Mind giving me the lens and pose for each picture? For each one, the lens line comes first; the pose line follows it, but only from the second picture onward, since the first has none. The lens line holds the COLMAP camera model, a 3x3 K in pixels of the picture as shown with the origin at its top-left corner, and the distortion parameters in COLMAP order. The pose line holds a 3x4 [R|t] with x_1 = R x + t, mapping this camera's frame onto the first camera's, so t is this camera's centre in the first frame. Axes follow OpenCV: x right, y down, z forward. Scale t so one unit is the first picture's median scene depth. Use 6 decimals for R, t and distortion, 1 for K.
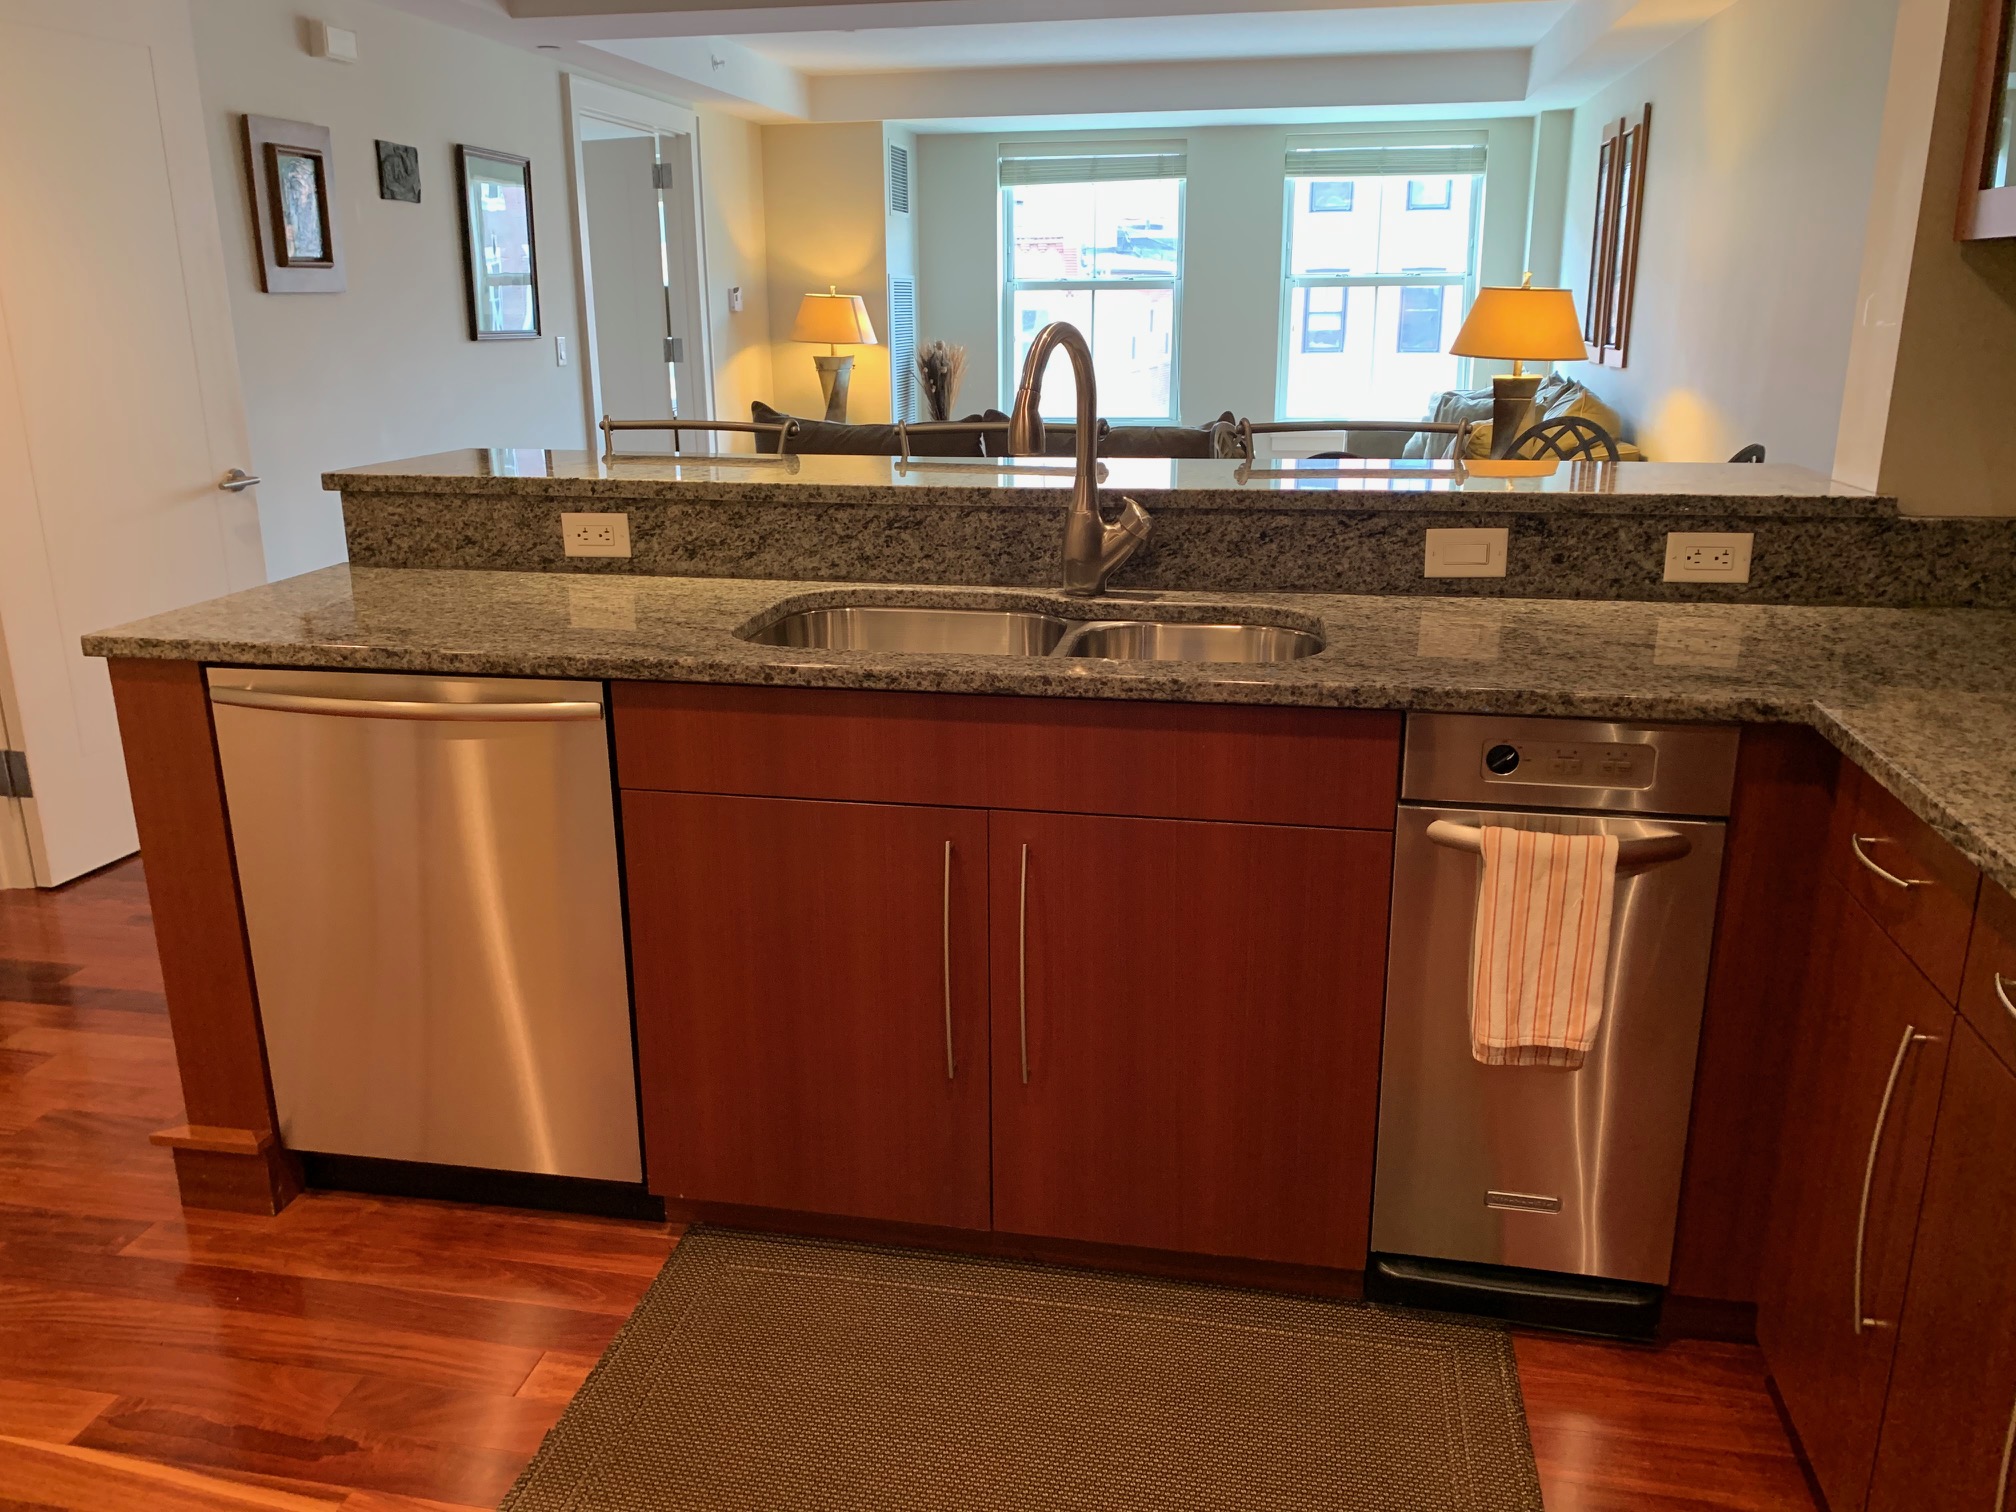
lens RADIAL K [[1533.9, 0, 1003.2], [0, 1533.9, 751.1], [0, 0, 1]] dist [0.054154, -0.078335]
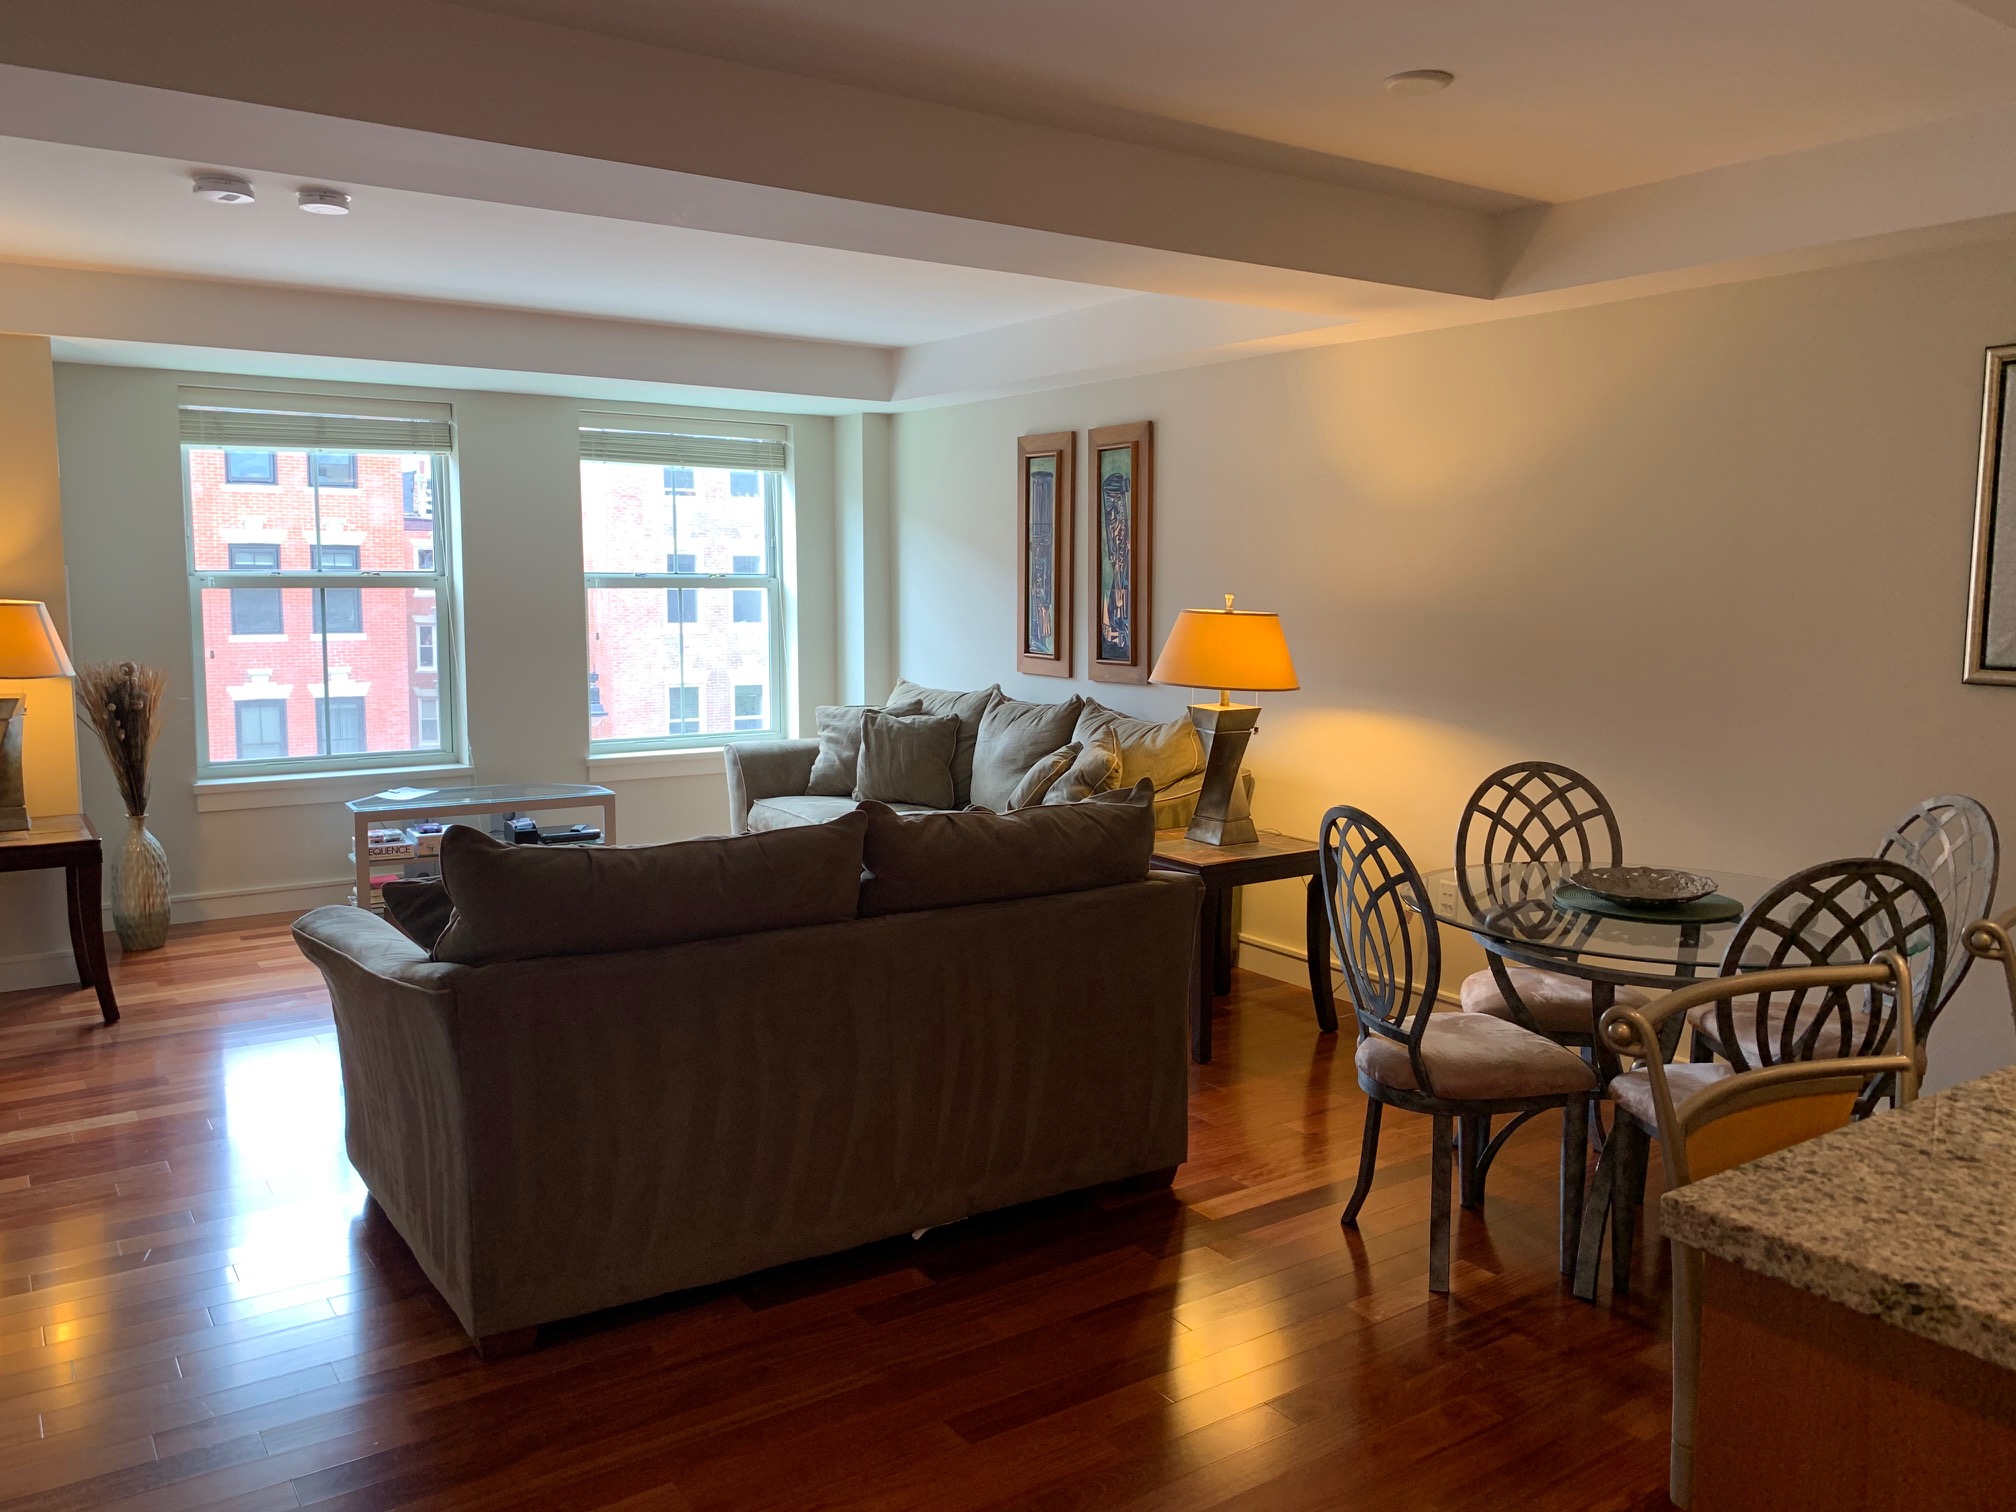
lens RADIAL K [[1533.9, 0, 1004.0], [0, 1533.9, 736.2], [0, 0, 1]] dist [0.054154, -0.078335]
pose [[0.707089, -0.063199, 0.704295, -0.470825], [0.187840, 0.977002, -0.100915, -0.195721], [-0.681719, 0.203650, 0.702699, 0.570945]]
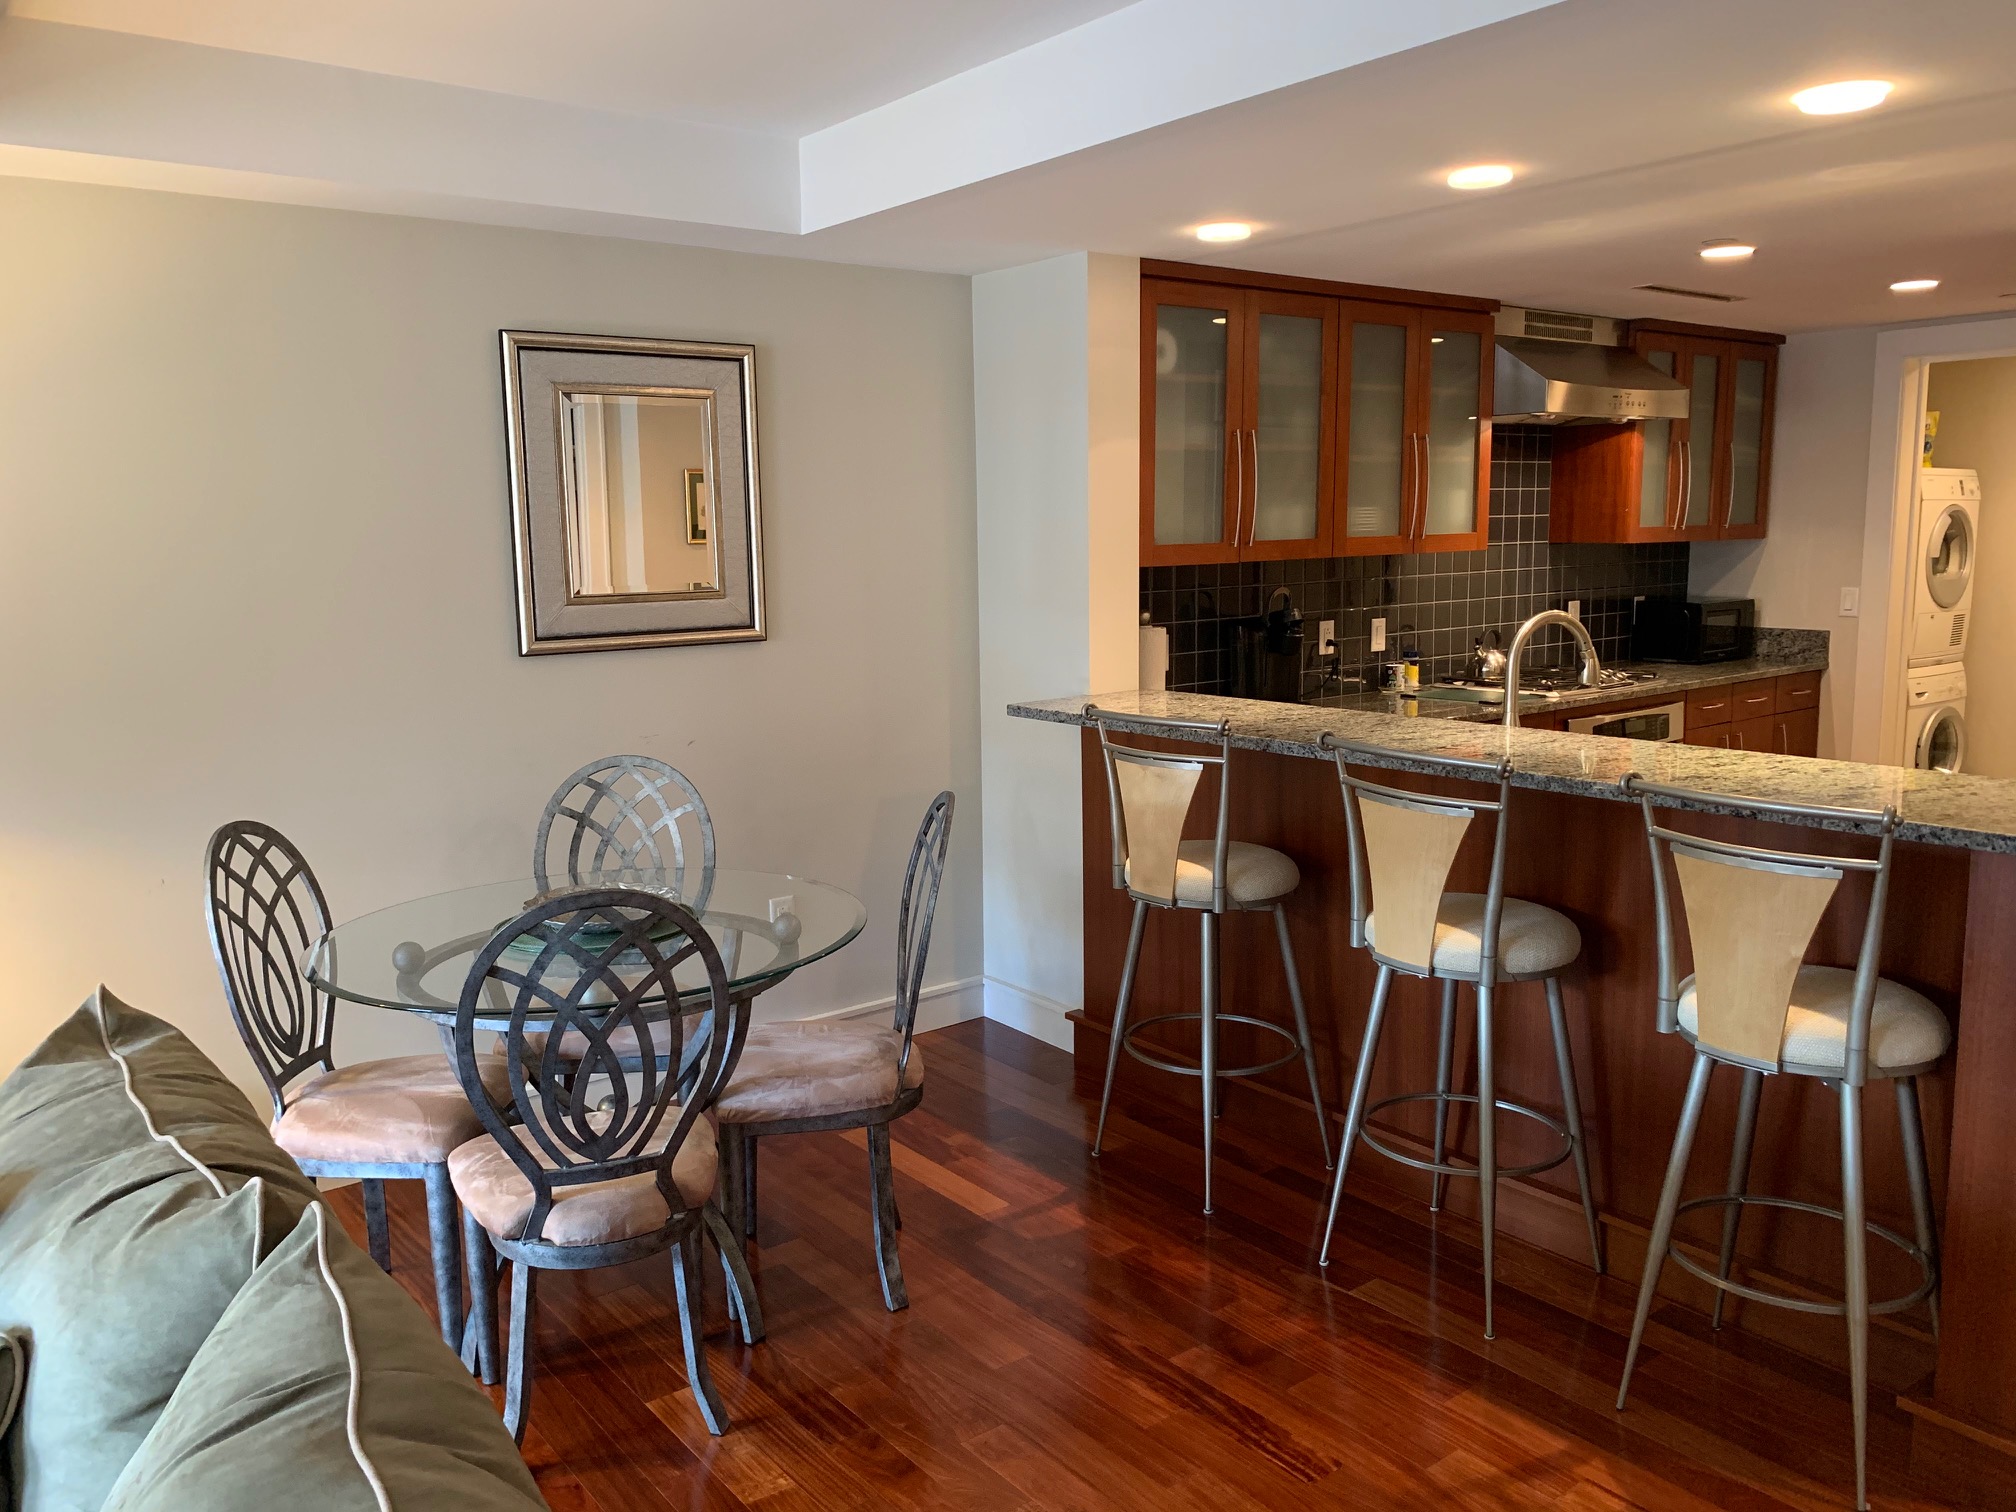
lens RADIAL K [[1533.9, 0, 990.2], [0, 1533.9, 762.3], [0, 0, 1]] dist [0.054154, -0.078335]
pose [[-0.745546, -0.081376, 0.661468, -0.290709], [0.210731, 0.912810, 0.349814, -0.396505], [-0.632261, 0.400194, -0.663393, 1.209341]]
